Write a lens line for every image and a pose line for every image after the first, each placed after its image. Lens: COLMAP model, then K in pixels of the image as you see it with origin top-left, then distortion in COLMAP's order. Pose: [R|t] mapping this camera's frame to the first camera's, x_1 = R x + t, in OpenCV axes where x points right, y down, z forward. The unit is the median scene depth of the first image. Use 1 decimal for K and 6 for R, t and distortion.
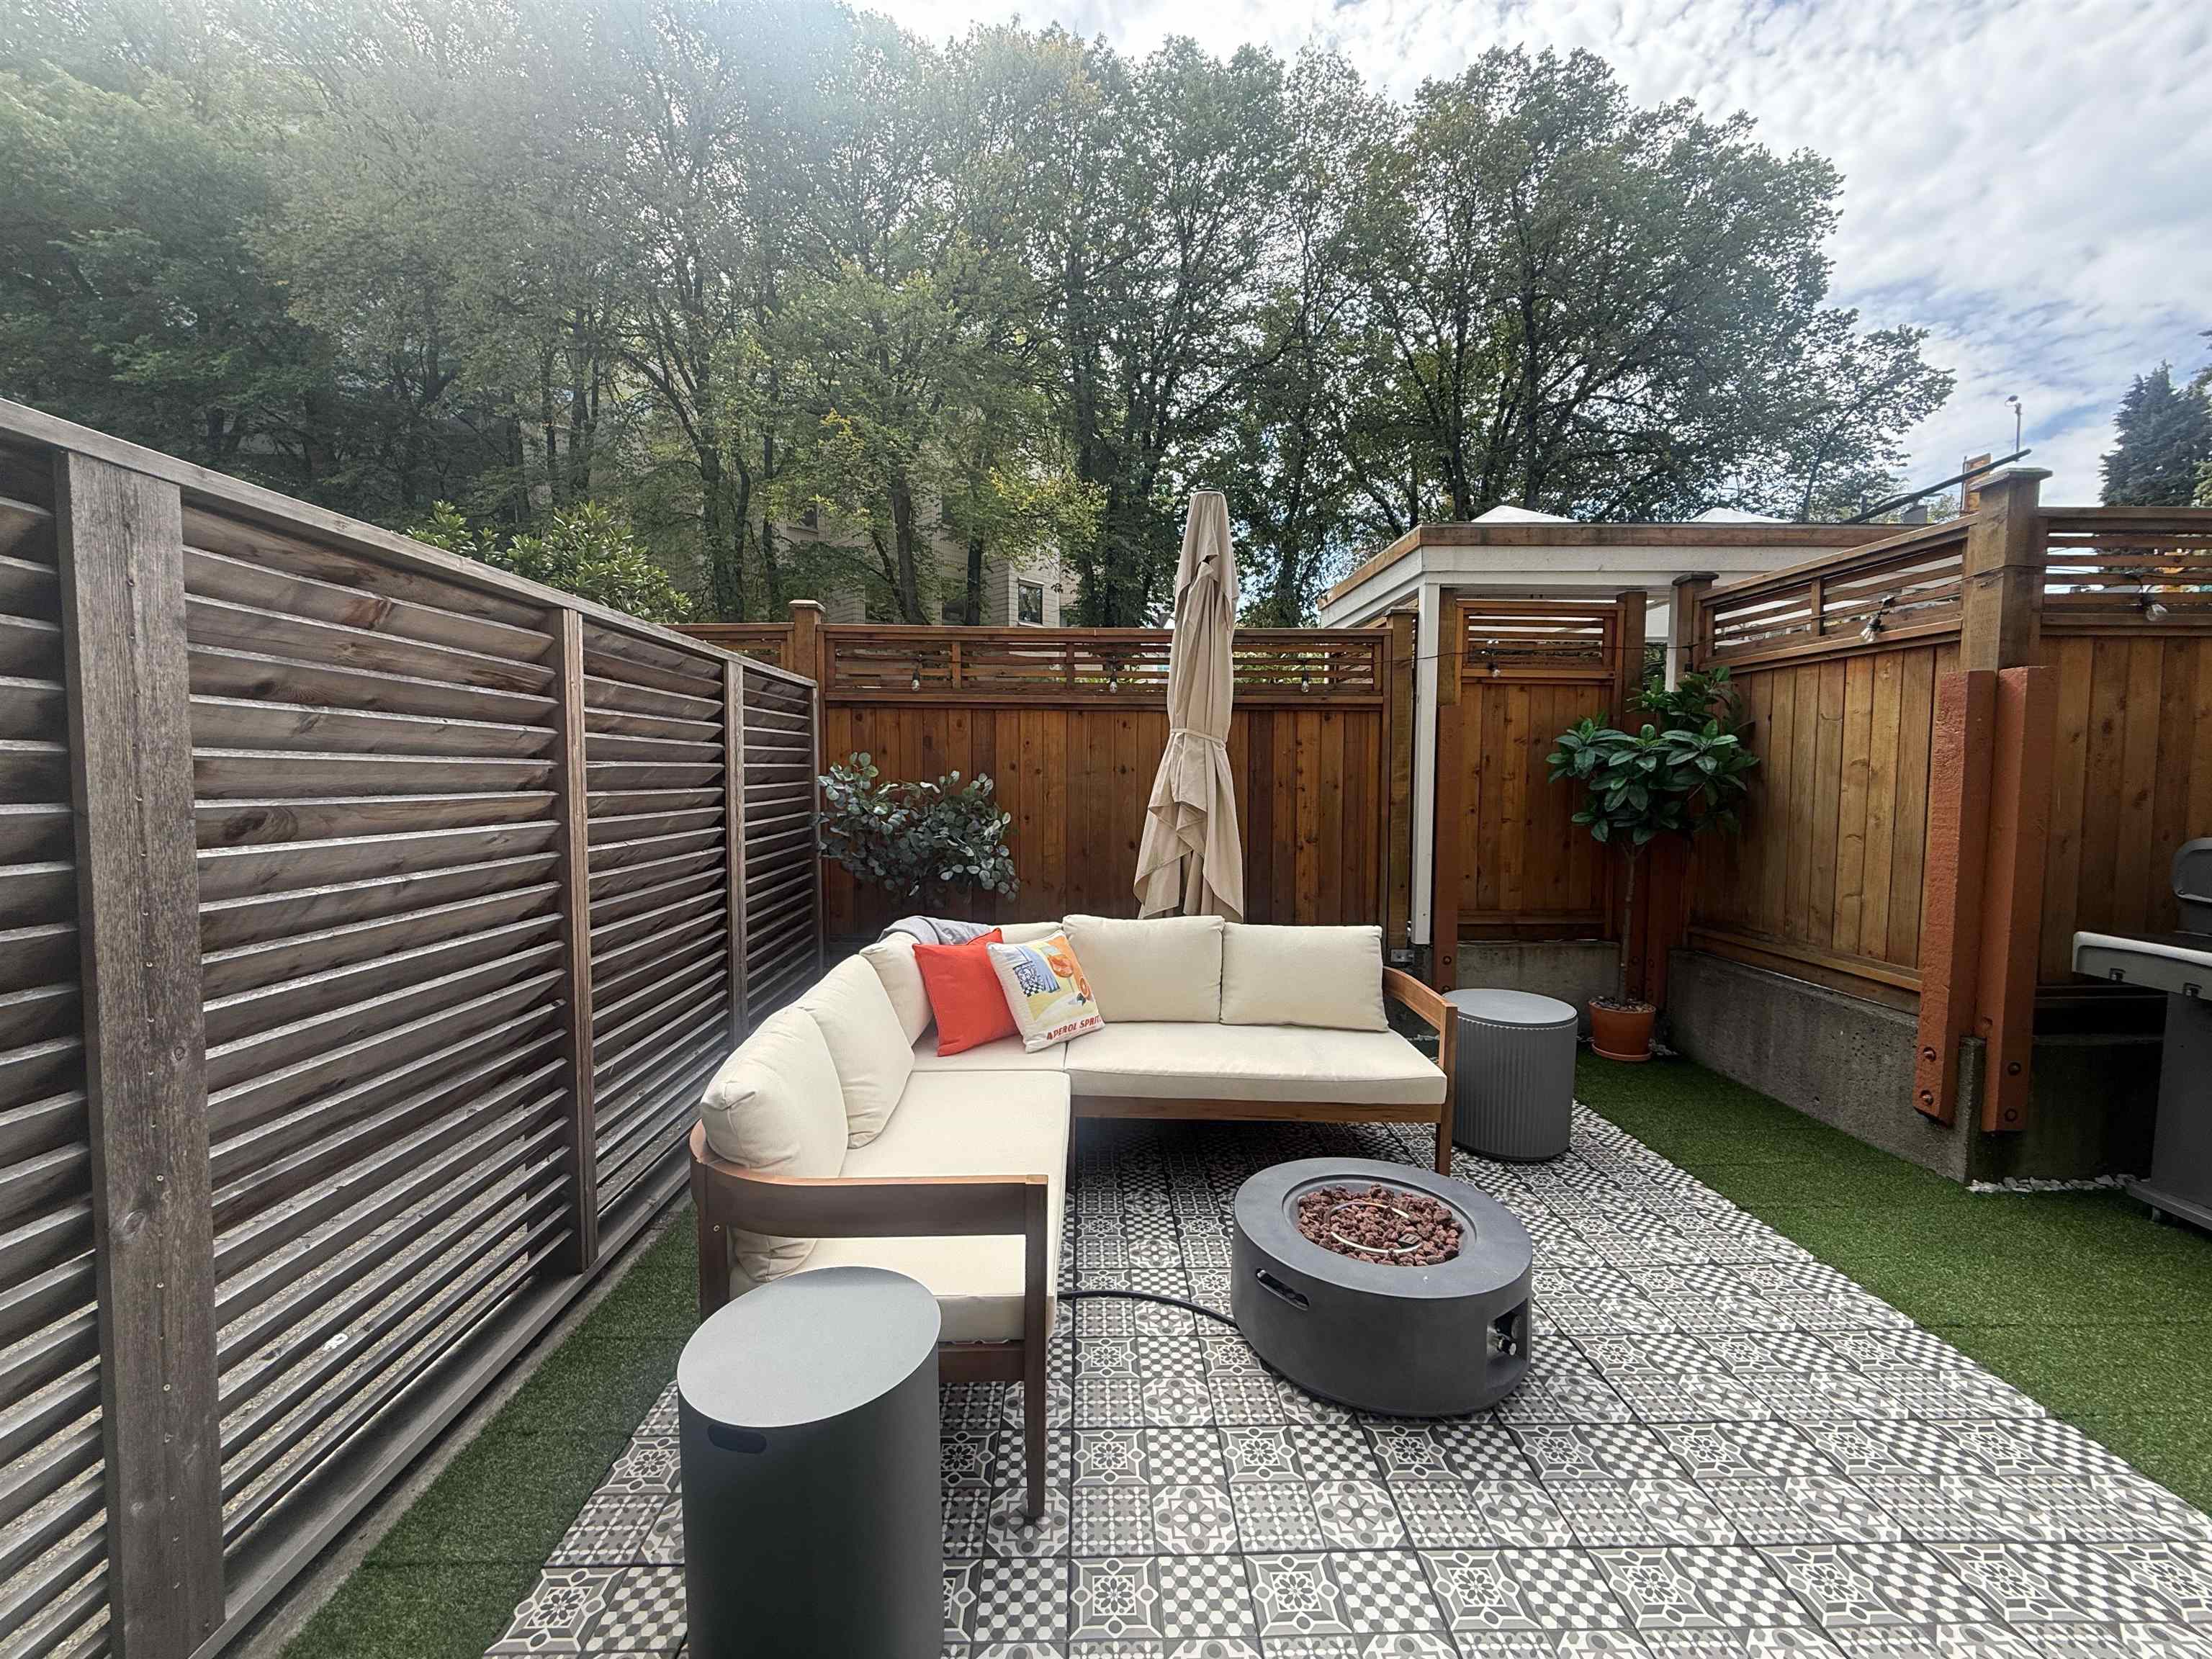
lens RADIAL K [[876.5, 0, 1105.0], [0, 876.5, 821.8], [0, 0, 1]] dist [0.001688, -0.000609]
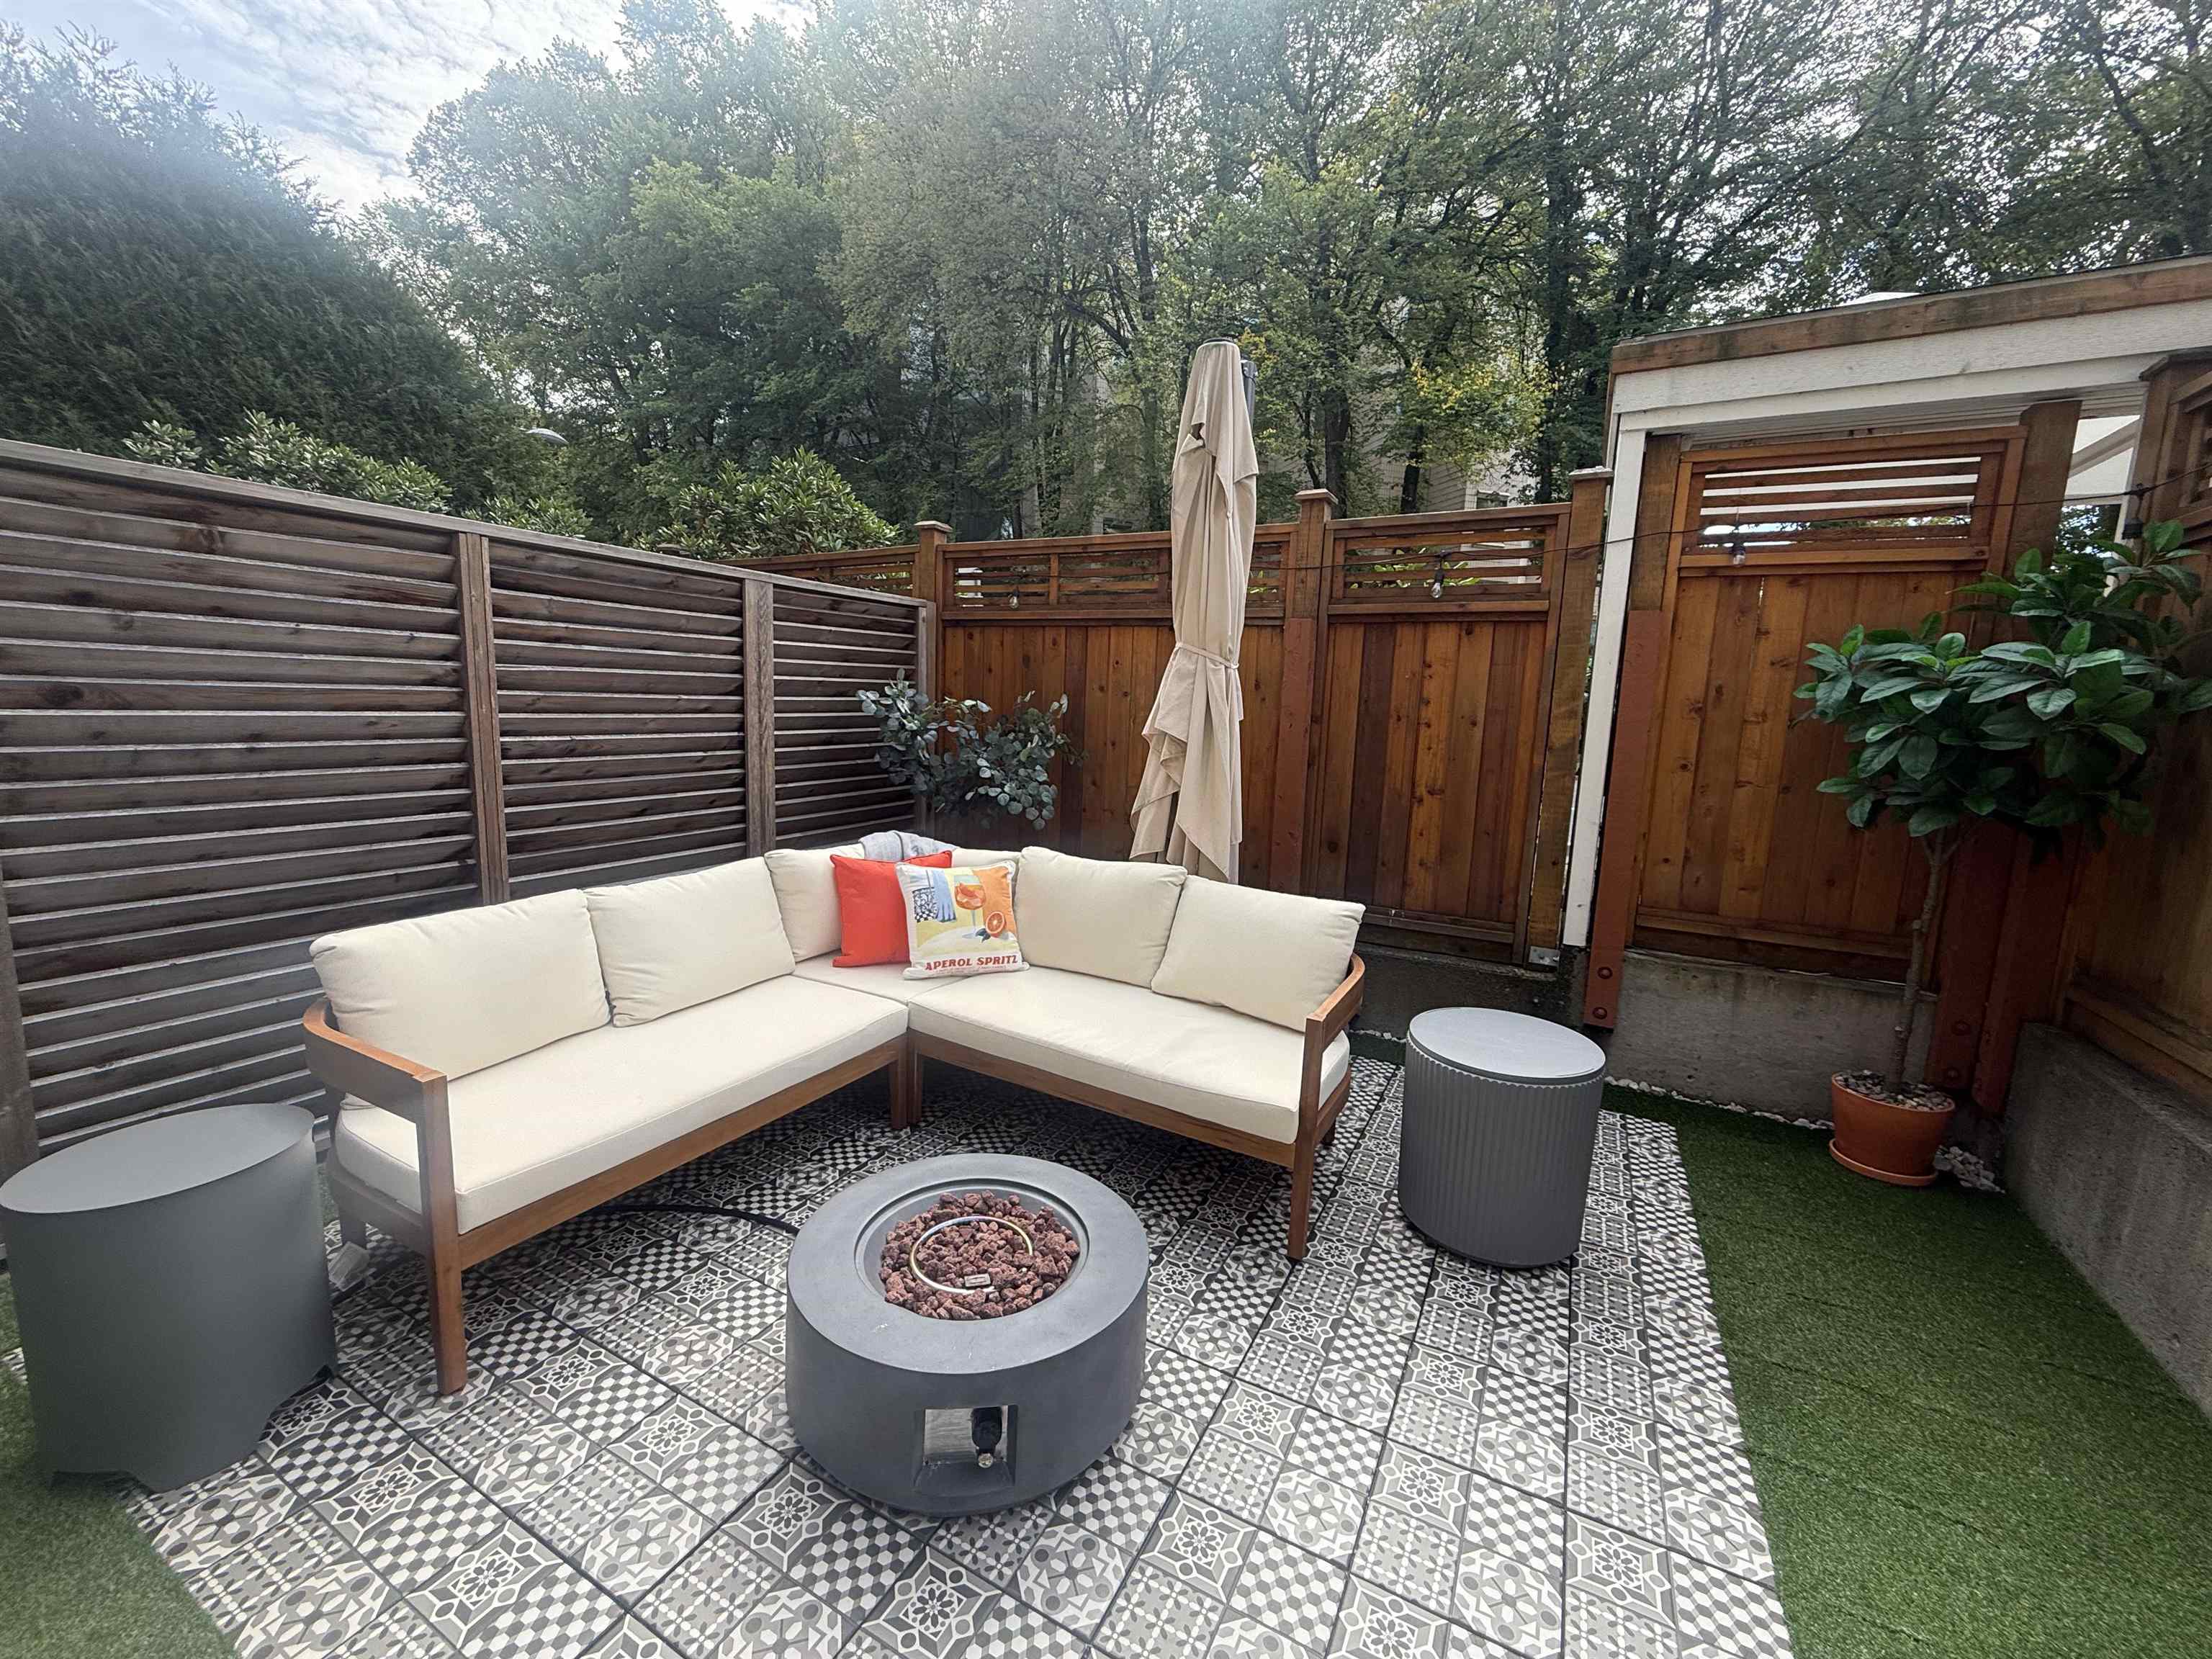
lens RADIAL K [[876.5, 0, 1063.9], [0, 876.5, 819.9], [0, 0, 1]] dist [0.001688, -0.000609]
pose [[0.870196, 0.093319, -0.483788, 0.427608], [-0.056933, 0.994367, 0.089399, -0.005930], [0.489406, -0.050251, 0.870607, 0.210699]]
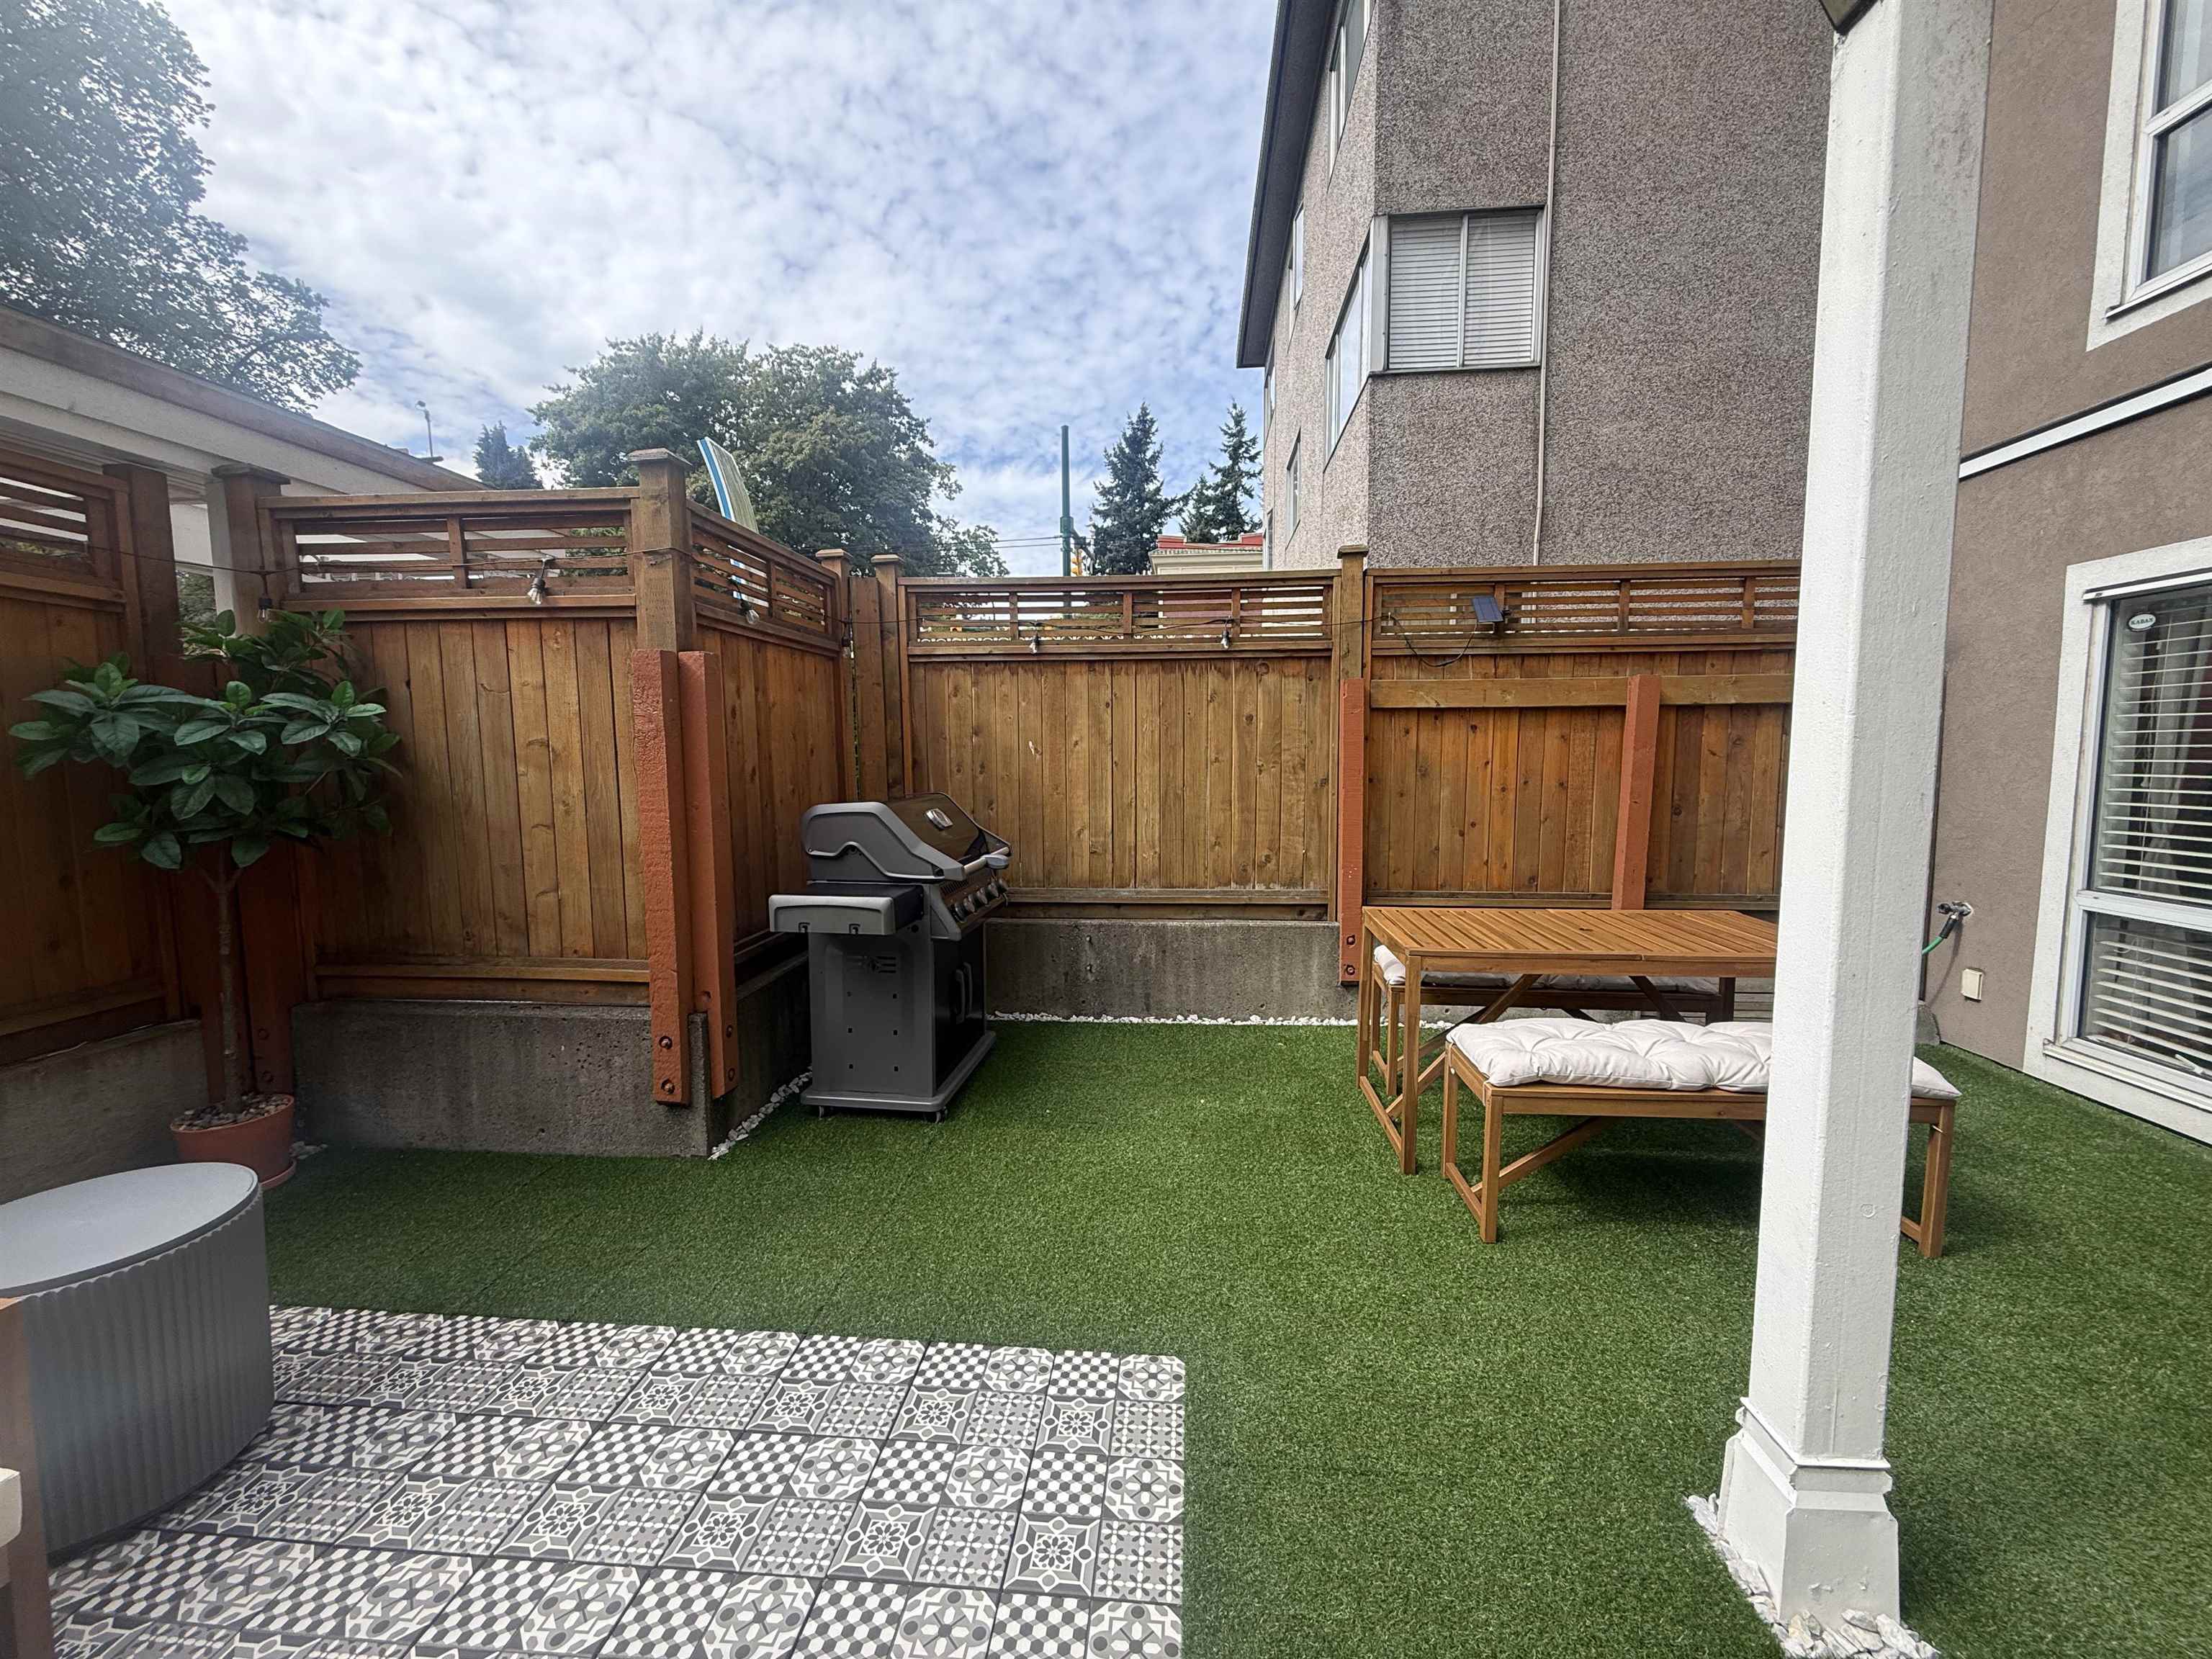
lens RADIAL K [[876.5, 0, 1099.8], [0, 876.5, 830.7], [0, 0, 1]] dist [0.001688, -0.000609]
pose [[0.114240, -0.094831, 0.988917, 0.042028], [0.059007, 0.994324, 0.088533, -0.022332], [-0.991699, 0.048239, 0.119187, 0.316463]]
